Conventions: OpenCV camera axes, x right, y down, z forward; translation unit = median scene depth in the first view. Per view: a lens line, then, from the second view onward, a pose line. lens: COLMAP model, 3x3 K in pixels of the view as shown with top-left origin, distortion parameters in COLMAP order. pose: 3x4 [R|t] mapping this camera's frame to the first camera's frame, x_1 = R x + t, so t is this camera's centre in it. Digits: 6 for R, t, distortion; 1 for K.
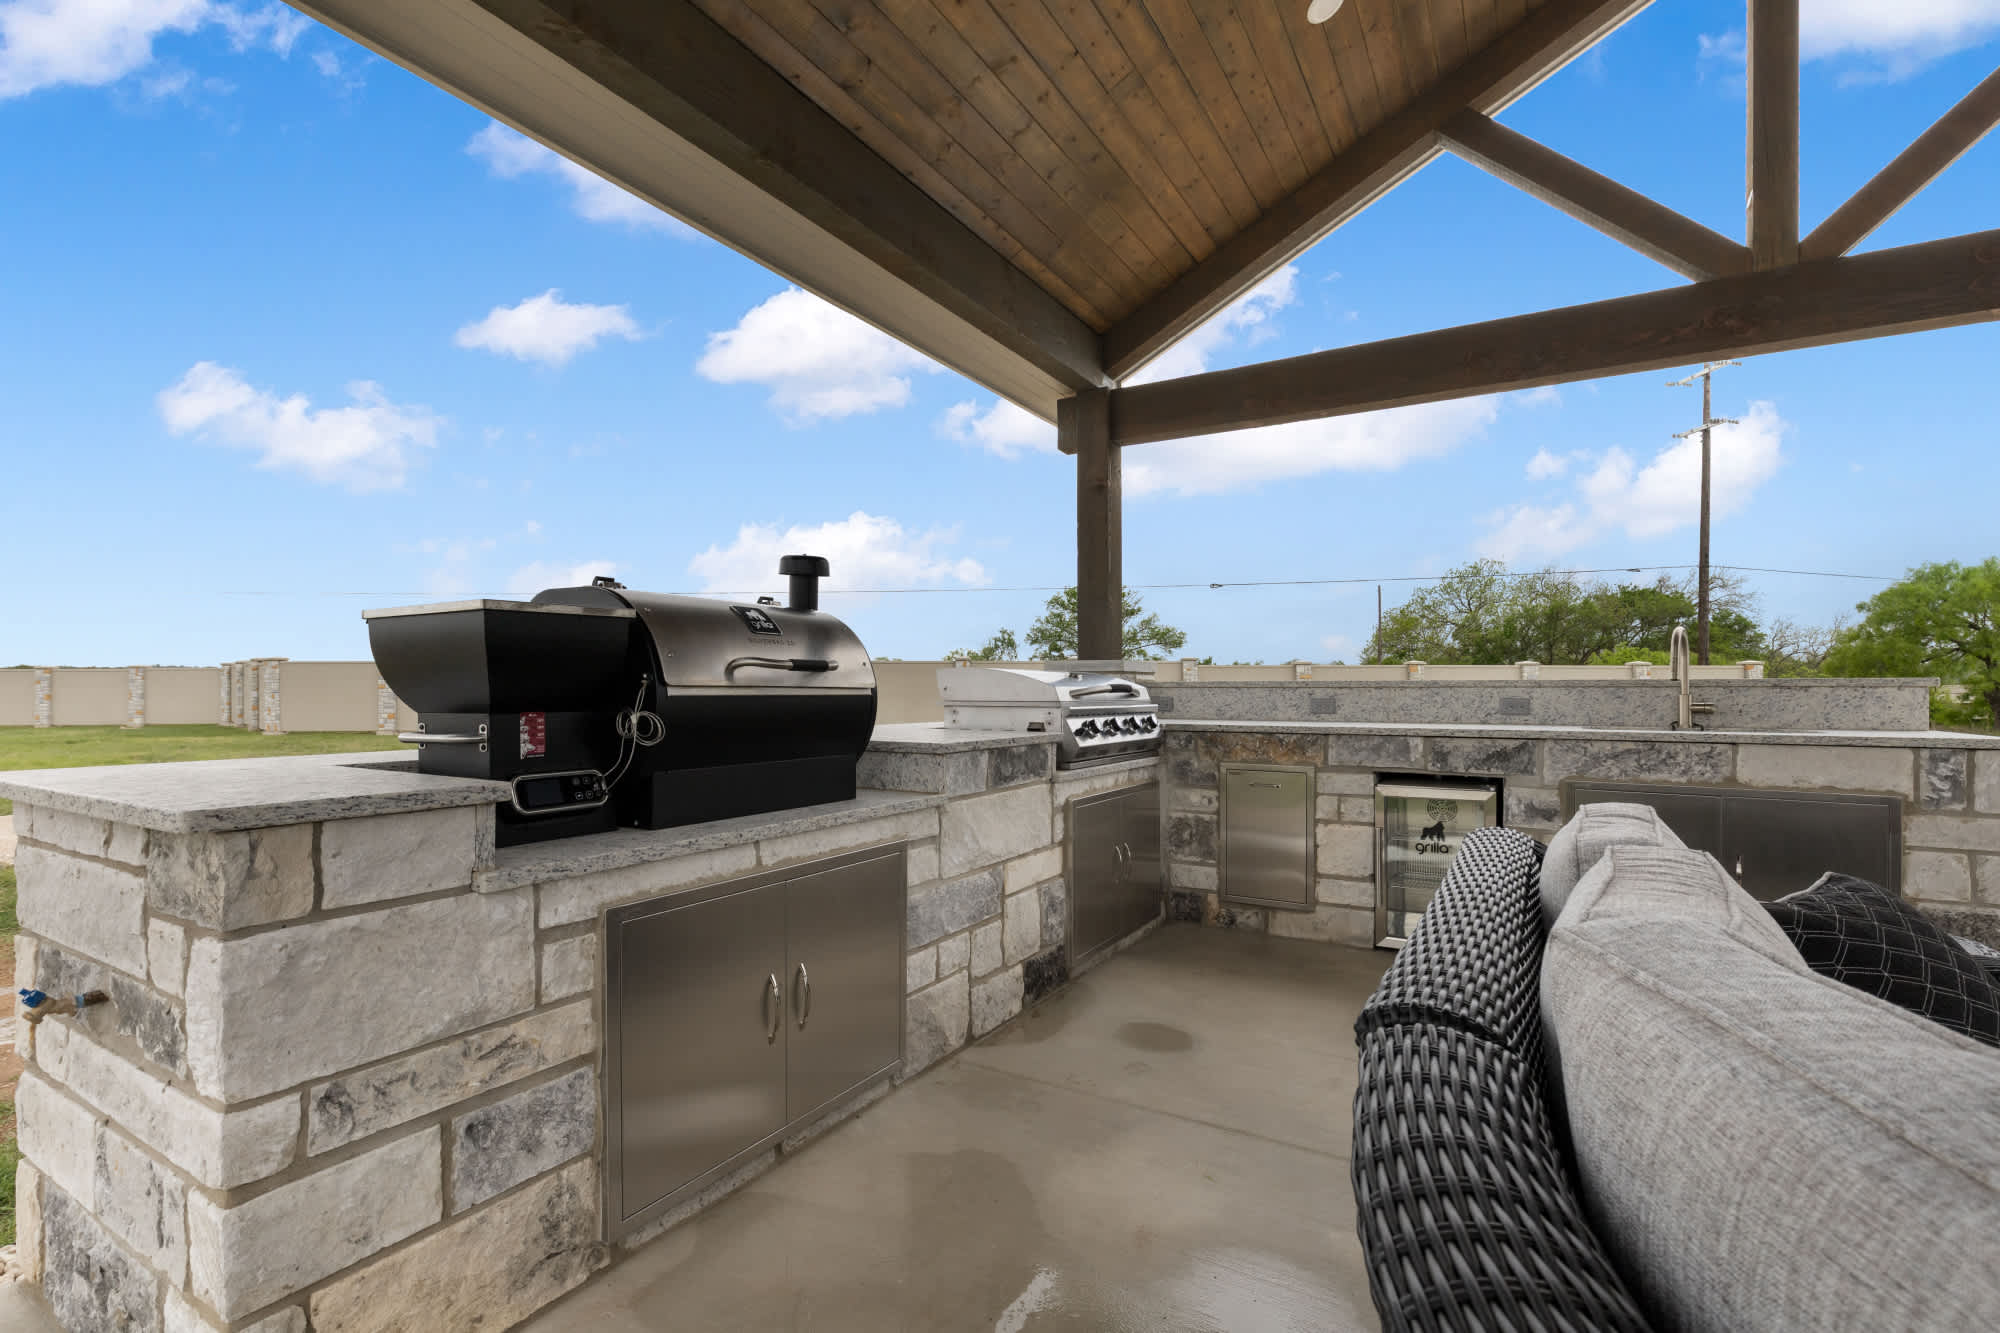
lens RADIAL K [[909.4, 0, 989.2], [0, 909.4, 689.8], [0, 0, 1]] dist [0.000590, 0.000611]
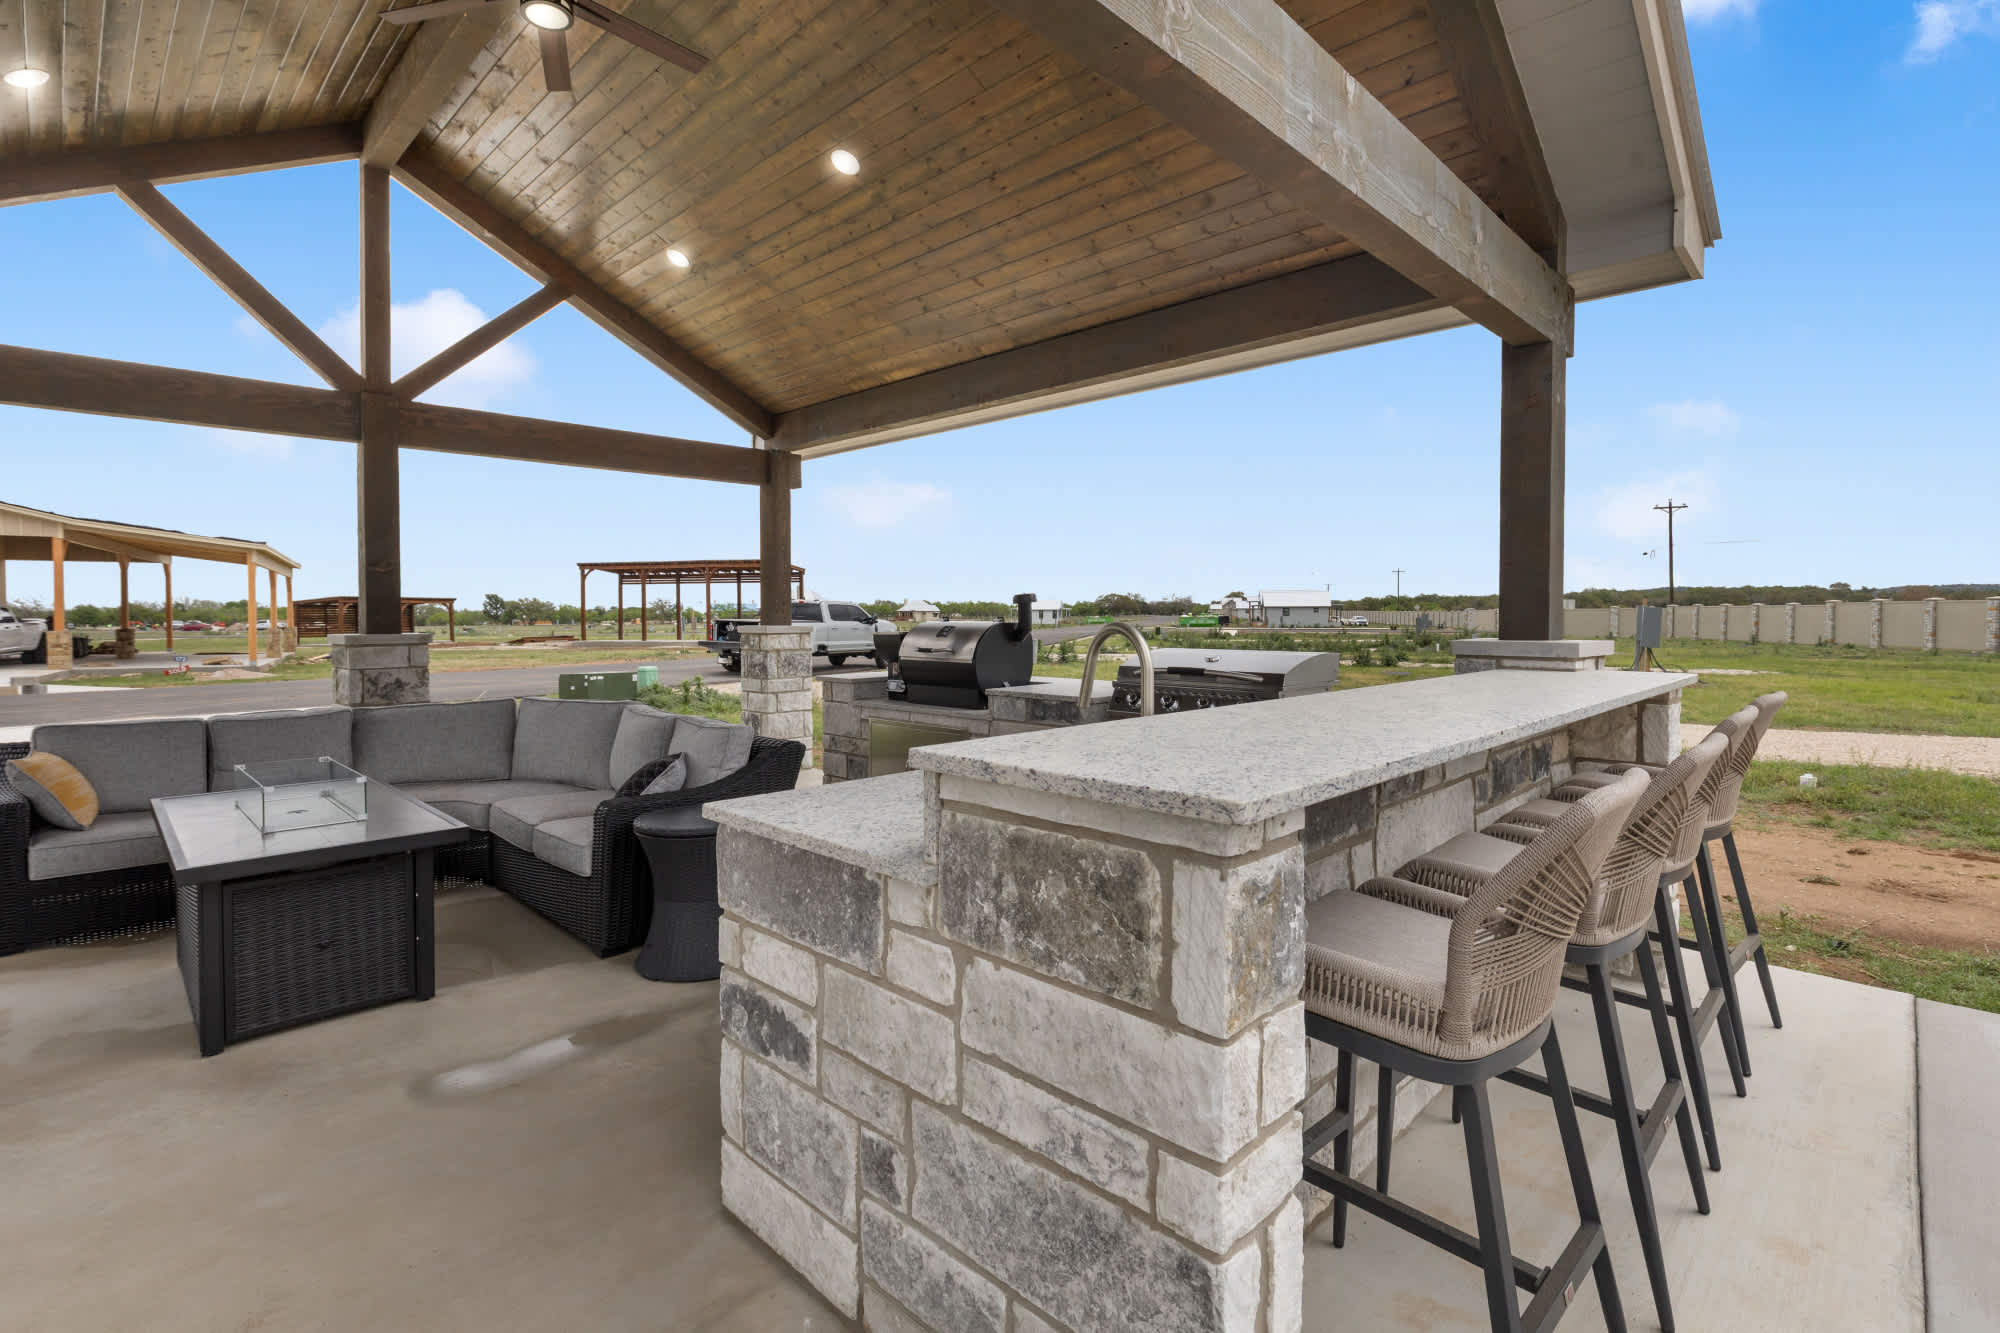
lens RADIAL K [[918.2, 0, 998.4], [0, 918.2, 637.3], [0, 0, 1]] dist [0.000066, -0.000083]
pose [[-0.234572, 0.026807, -0.971729, 1.443223], [0.000232, 0.999621, 0.027521, -0.083493], [0.972099, 0.006230, -0.234490, 1.136982]]
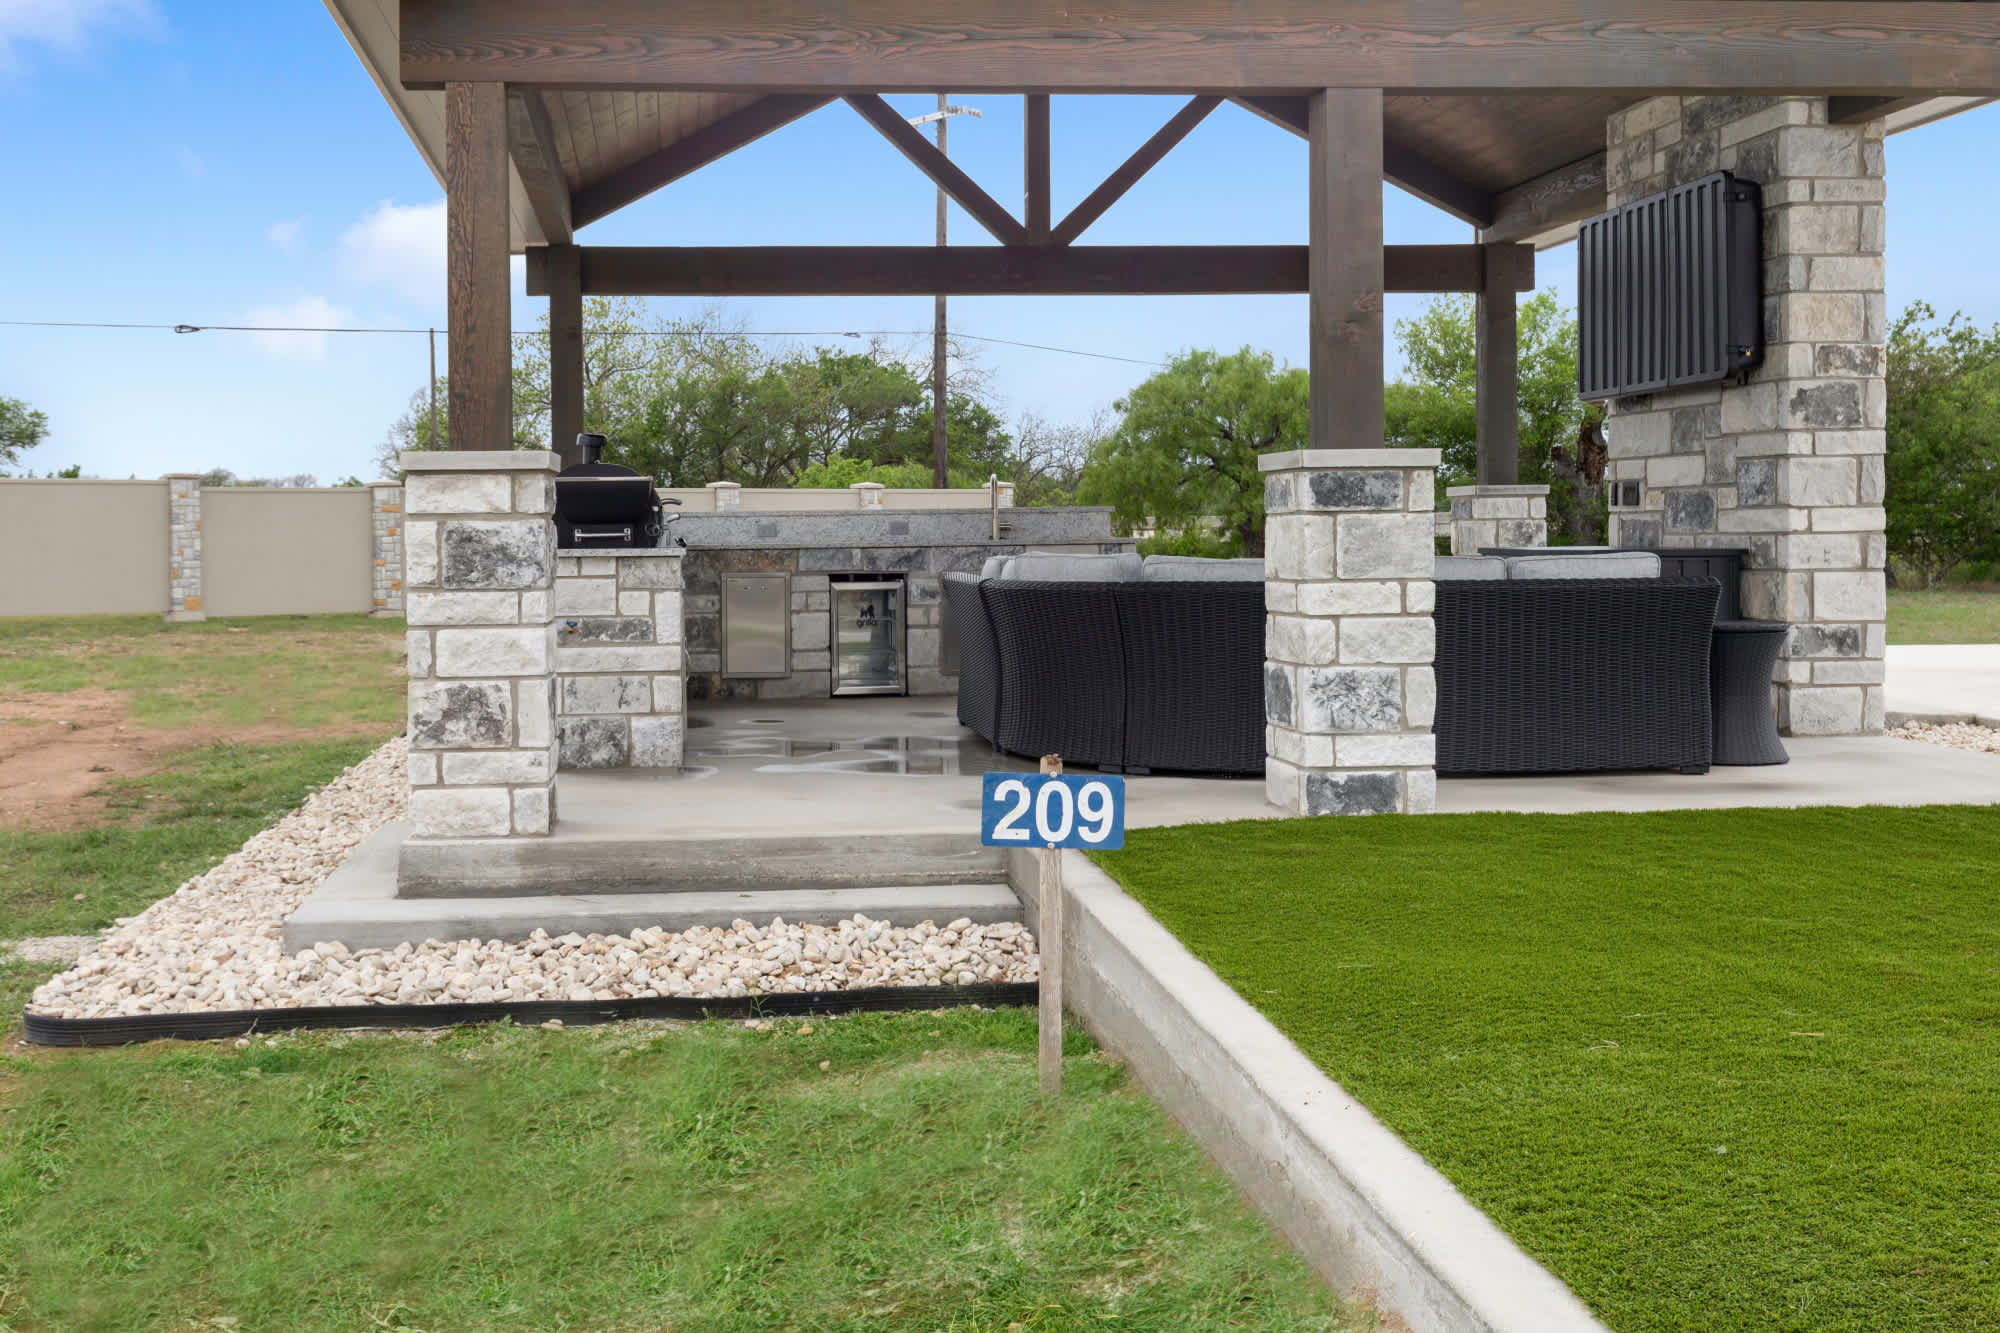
lens RADIAL K [[2075.7, 0, 802.9], [0, 2075.7, 611.5], [0, 0, 1]] dist [0.001683, 0.000944]
pose [[0.821026, -0.032638, 0.569957, -1.597590], [0.012509, 0.999153, 0.039196, 0.022446], [-0.570753, -0.025052, 0.820739, -1.796203]]
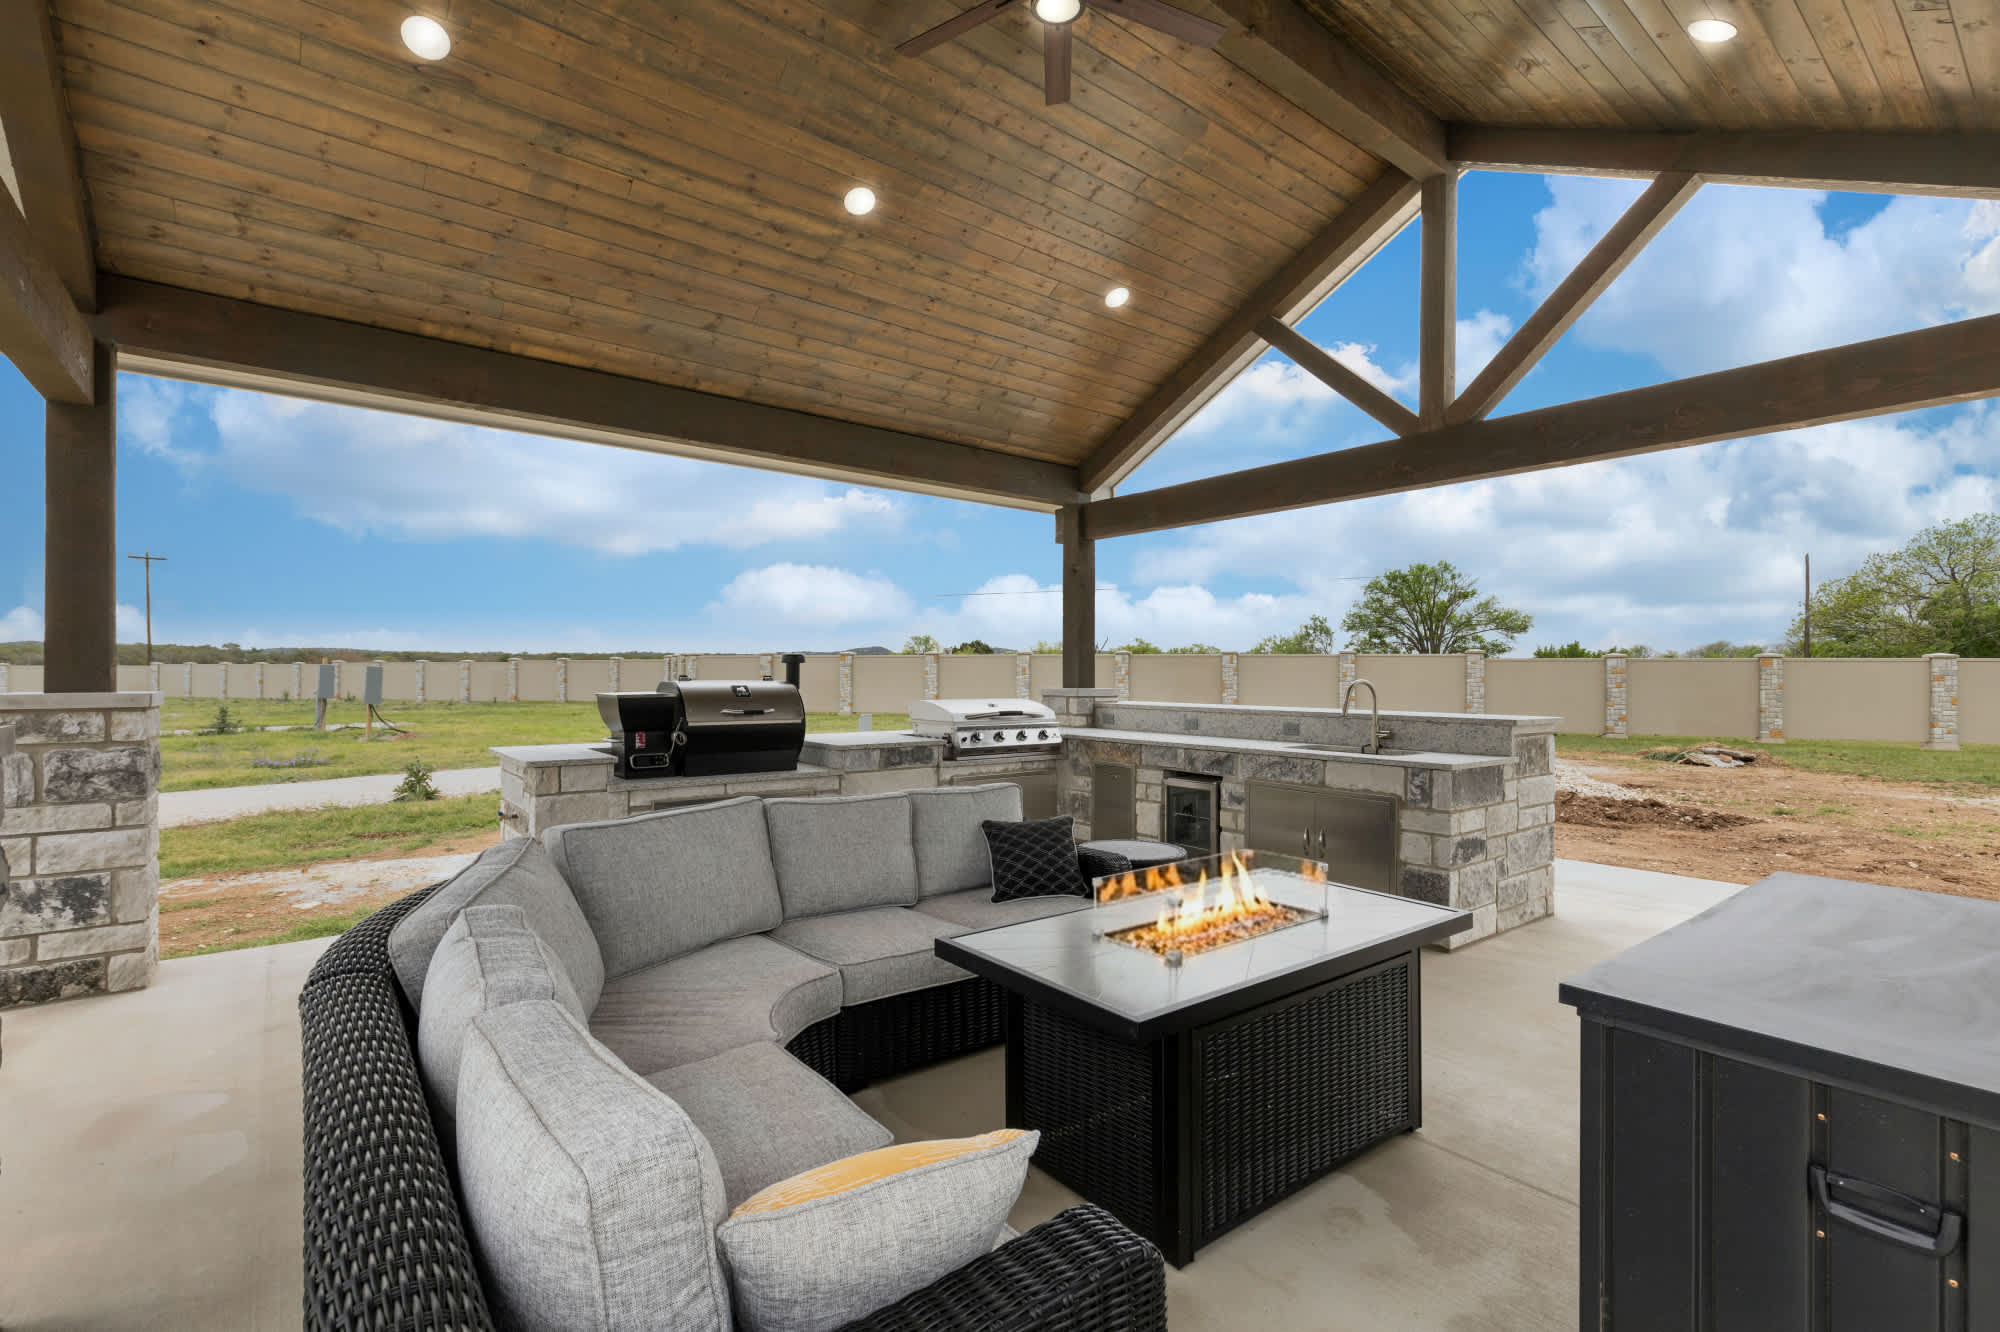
lens RADIAL K [[901.5, 0, 986.0], [0, 901.5, 673.0], [0, 0, 1]] dist [0.002405, 0.000495]
pose [[0.932978, 0.003330, -0.359919, 0.755995], [-0.003879, 0.999992, -0.000804, -0.080305], [0.359913, 0.002147, 0.932983, -0.609825]]
